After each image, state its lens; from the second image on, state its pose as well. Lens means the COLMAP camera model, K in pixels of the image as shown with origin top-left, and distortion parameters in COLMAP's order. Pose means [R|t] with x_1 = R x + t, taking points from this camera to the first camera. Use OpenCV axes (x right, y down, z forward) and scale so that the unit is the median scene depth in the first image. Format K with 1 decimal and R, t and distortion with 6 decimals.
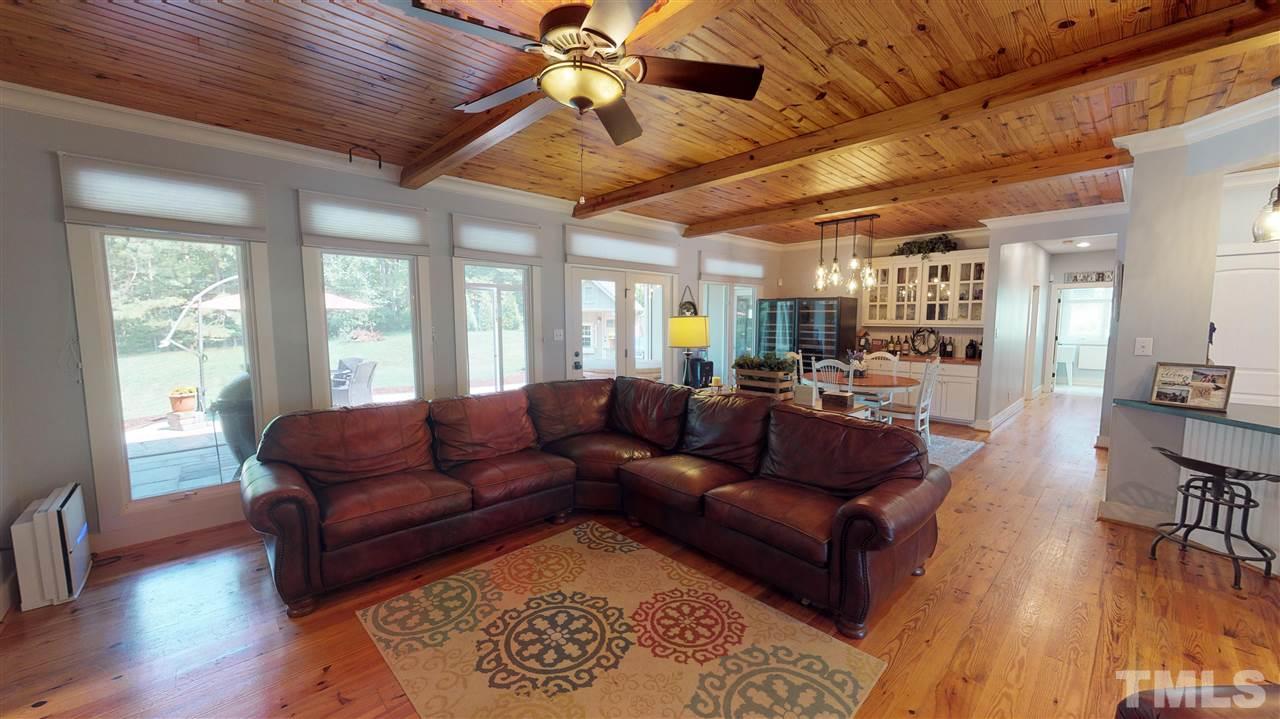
lens RADIAL K [[468.7, 0, 641.7], [0, 468.7, 362.8], [0, 0, 1]] dist [0.003569, 0.000058]
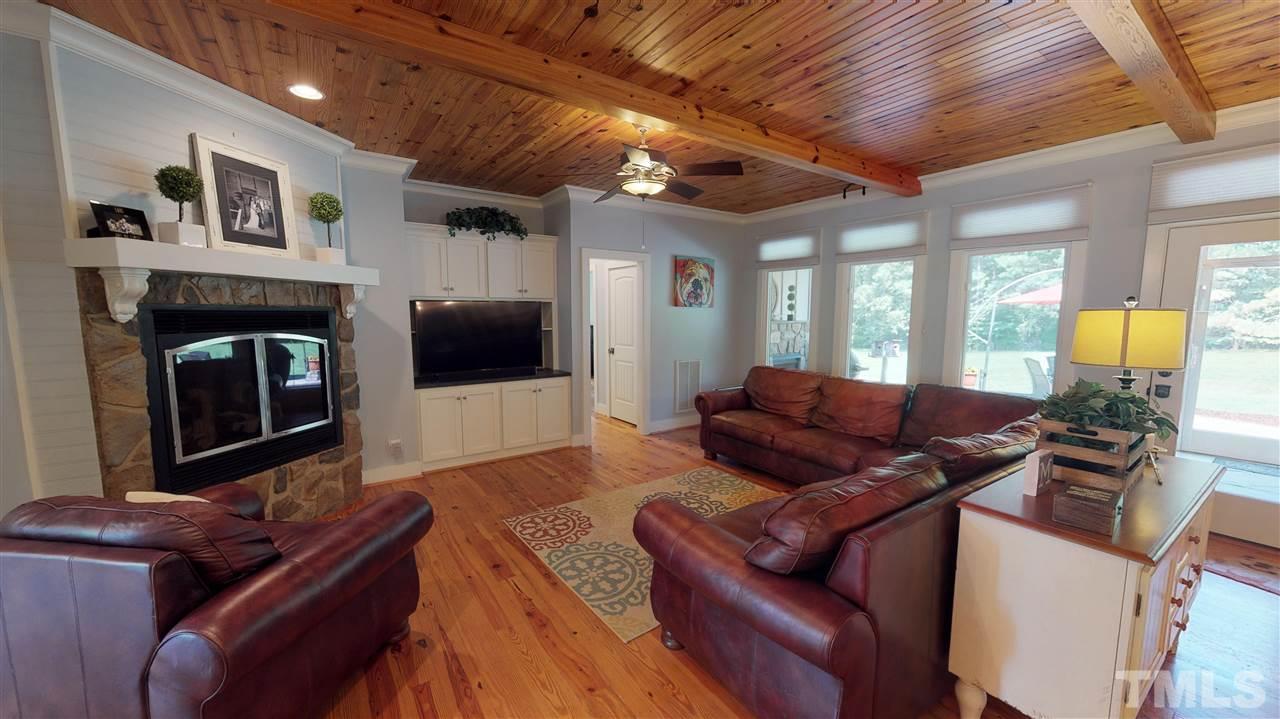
lens RADIAL K [[468.7, 0, 635.4], [0, 468.7, 361.6], [0, 0, 1]] dist [0.003569, 0.000058]
pose [[-0.162990, 0.105243, -0.980999, 1.053085], [-0.097632, 0.987694, 0.122183, -0.076304], [0.981785, 0.115691, -0.150709, 0.790072]]
